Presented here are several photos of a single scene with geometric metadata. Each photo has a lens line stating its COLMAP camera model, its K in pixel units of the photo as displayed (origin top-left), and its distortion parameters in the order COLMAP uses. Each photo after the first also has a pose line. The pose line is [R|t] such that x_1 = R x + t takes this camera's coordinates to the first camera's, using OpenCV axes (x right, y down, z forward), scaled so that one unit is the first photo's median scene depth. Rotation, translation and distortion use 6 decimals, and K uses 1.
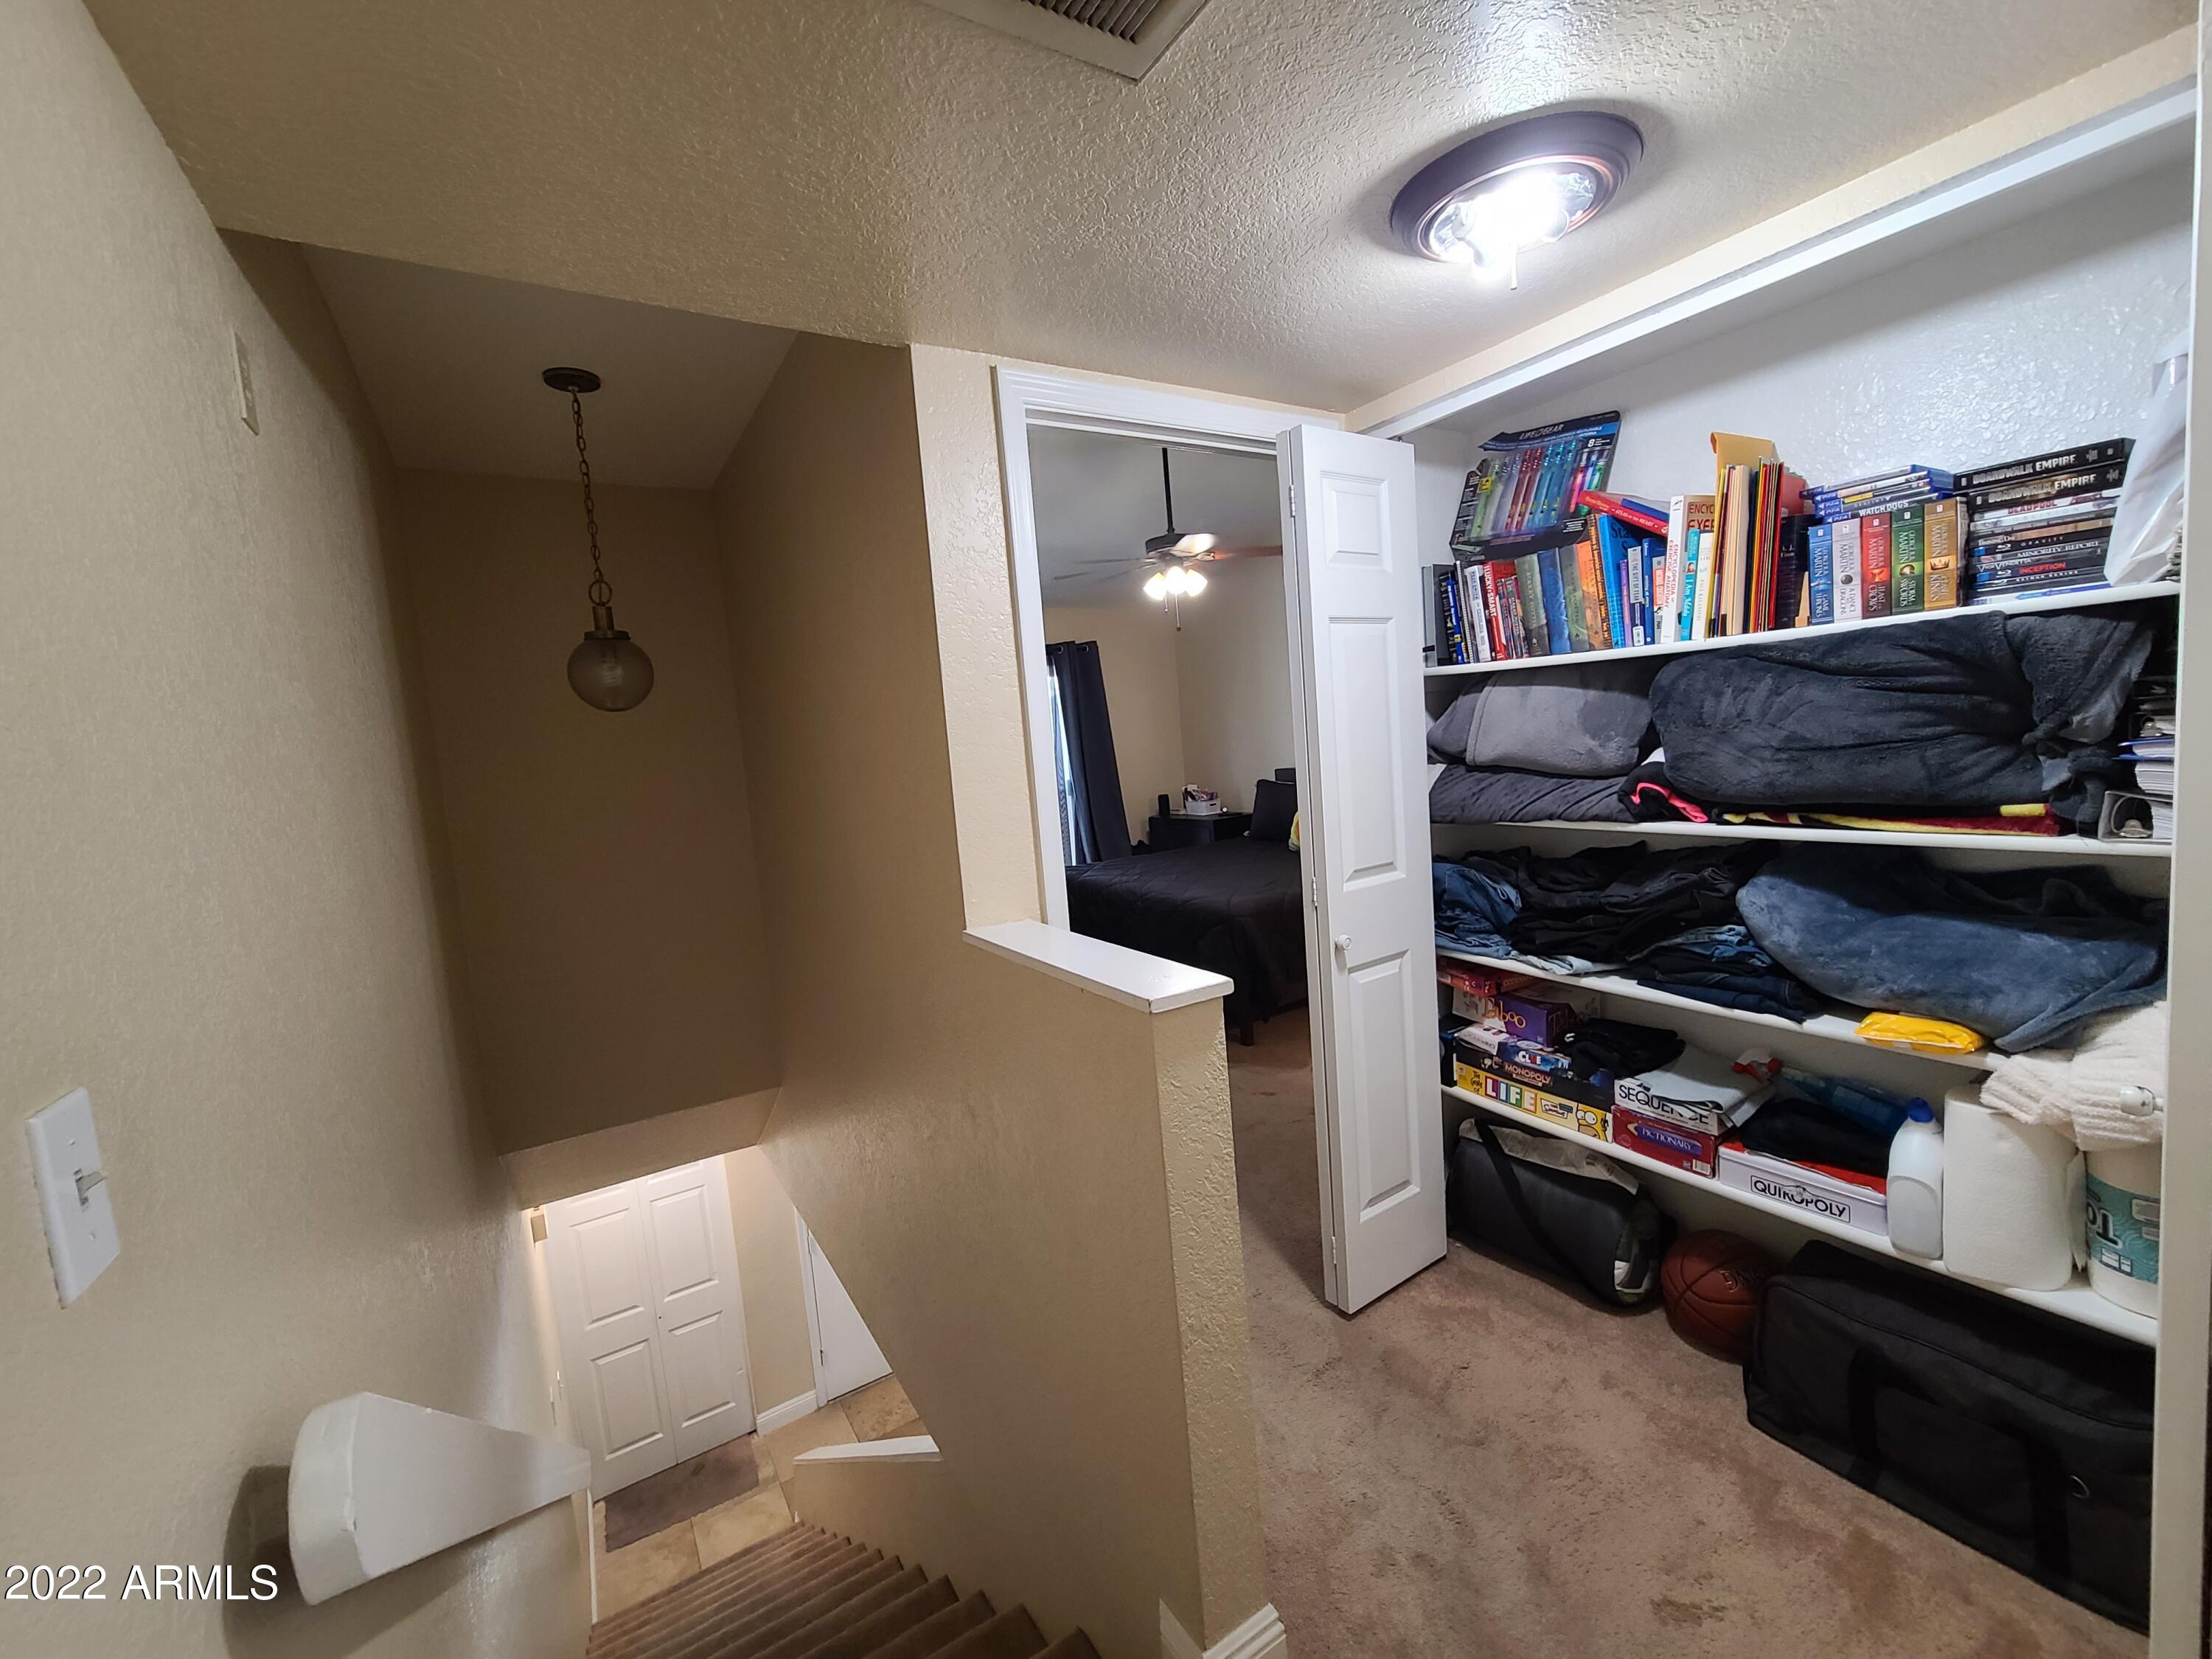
lens RADIAL K [[909.1, 0, 1110.8], [0, 909.1, 826.9], [0, 0, 1]] dist [-0.000551, -0.000152]
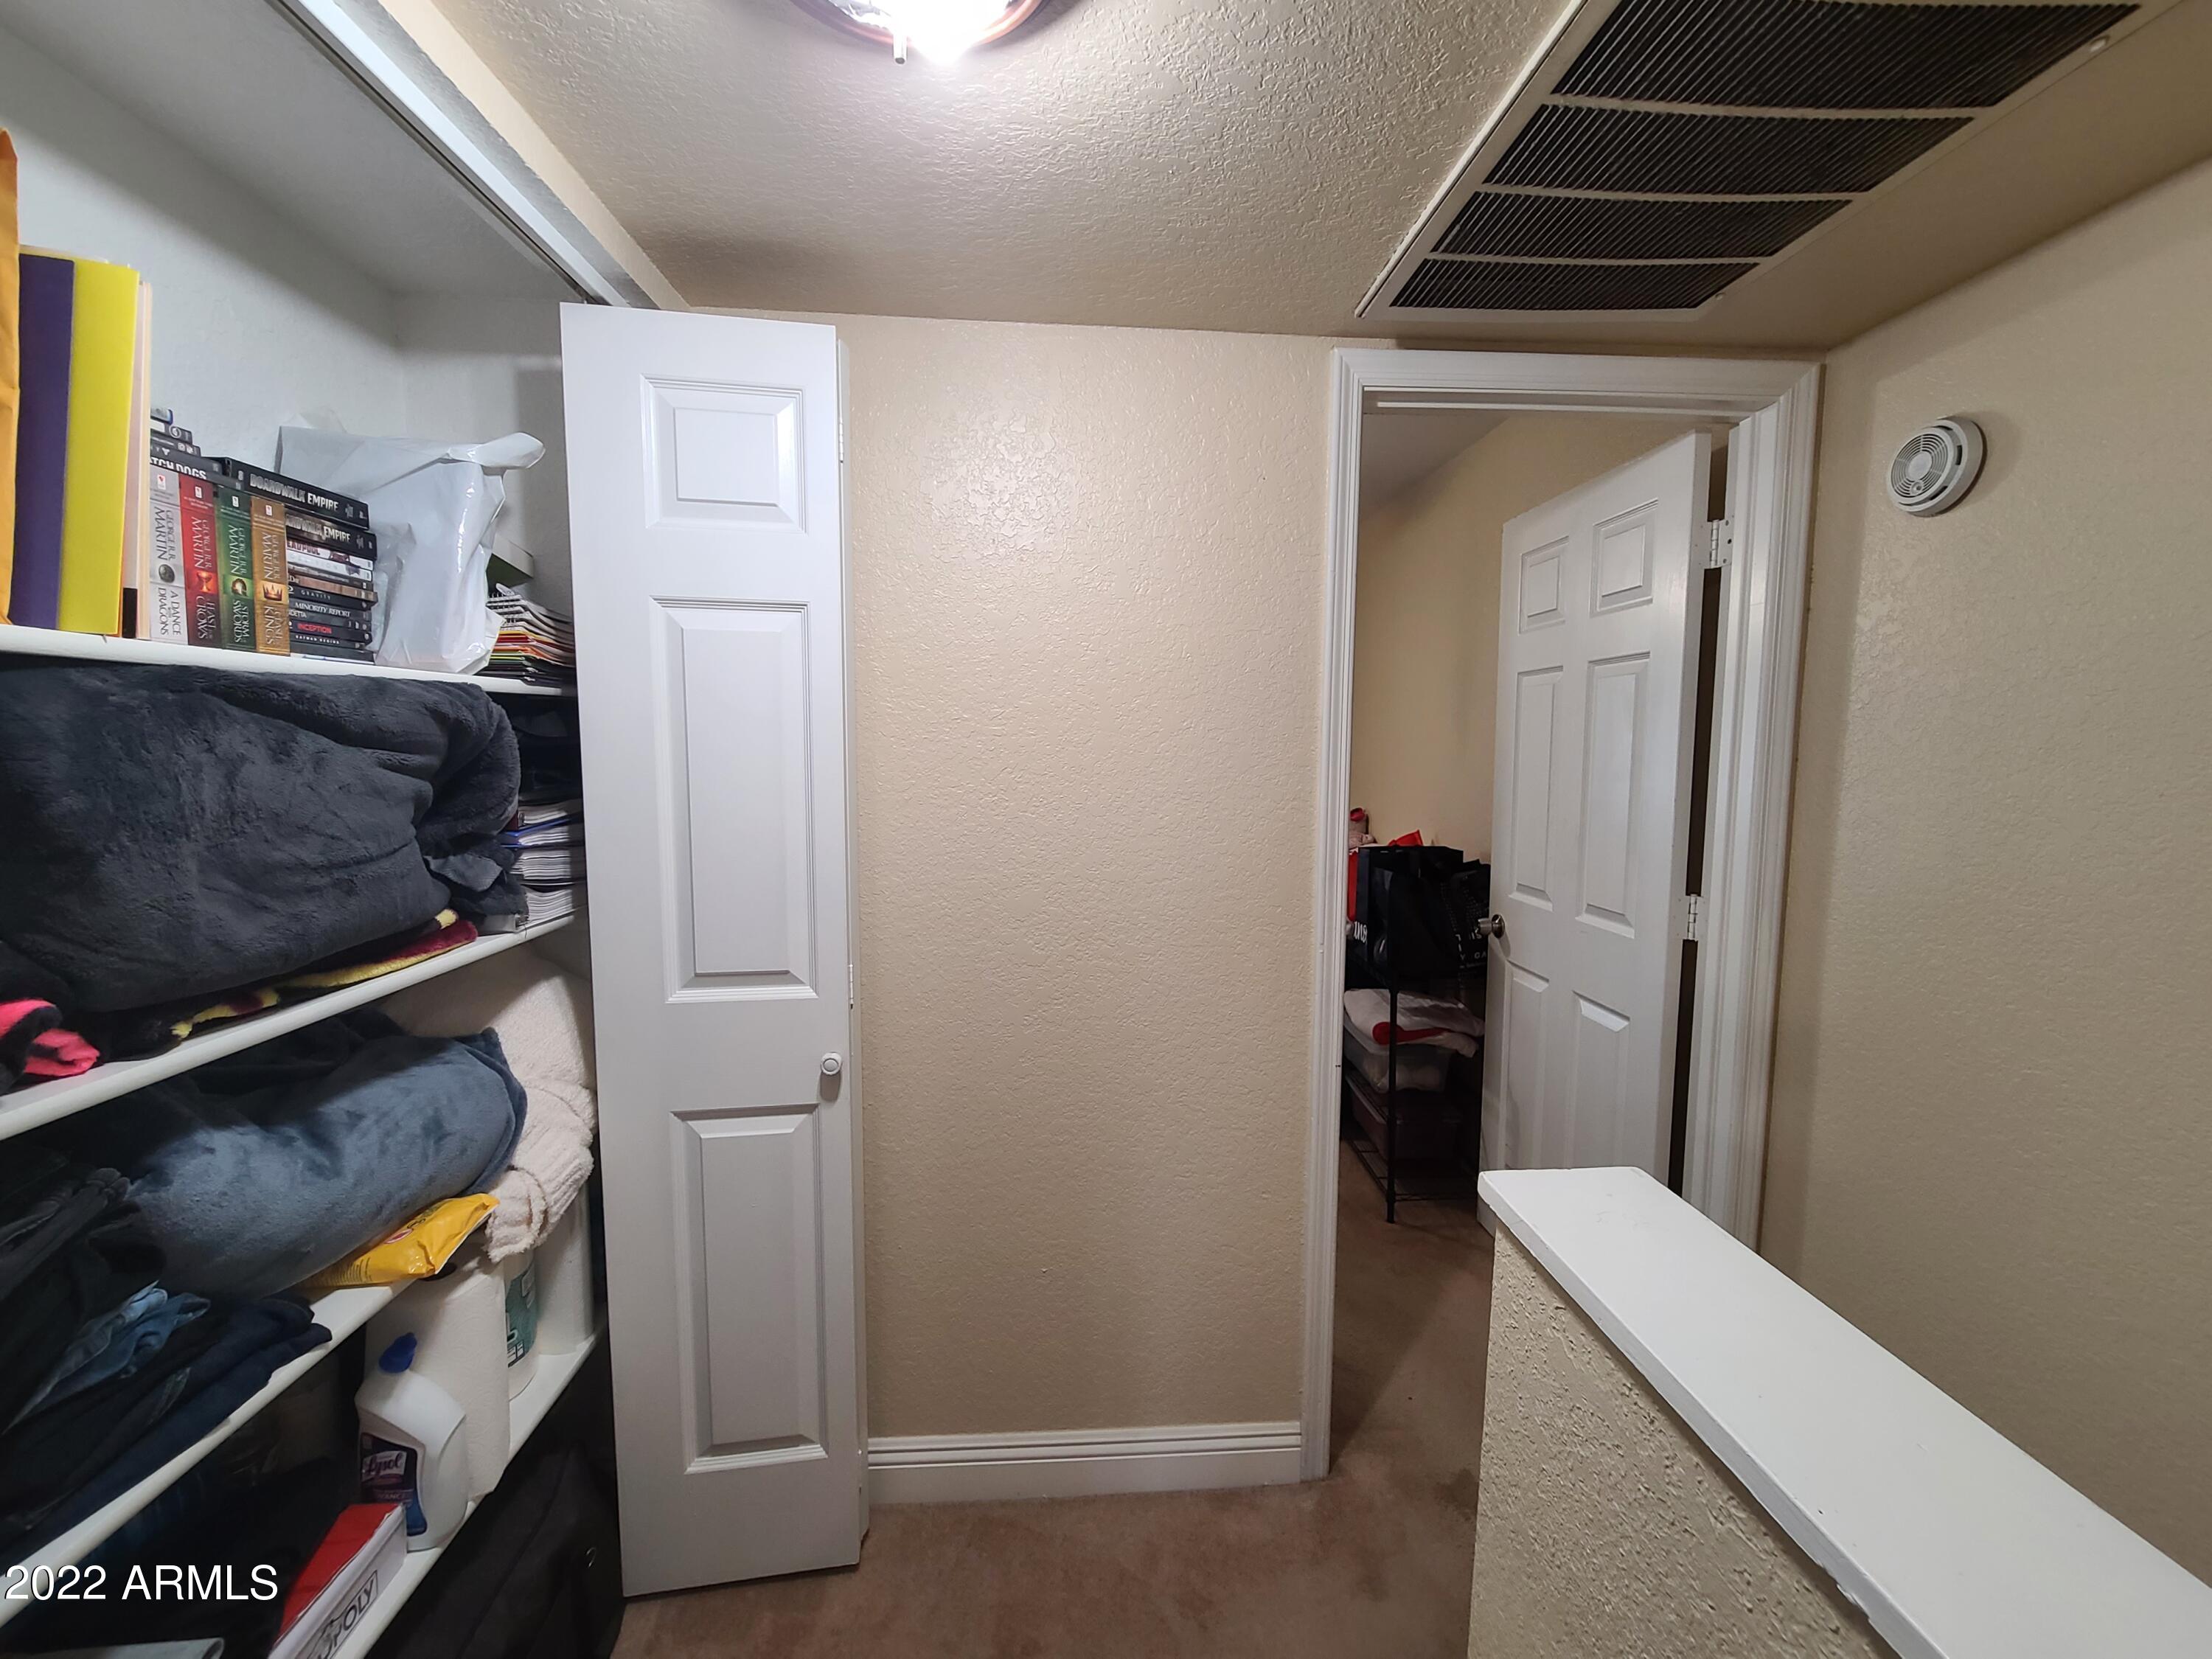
lens RADIAL K [[909.1, 0, 1110.8], [0, 909.1, 826.9], [0, 0, 1]] dist [-0.000551, -0.000152]
pose [[-0.876840, 0.025199, 0.480121, 0.039445], [0.106766, 0.983897, 0.143347, -0.140258], [-0.468777, 0.176953, -0.865411, 1.262491]]
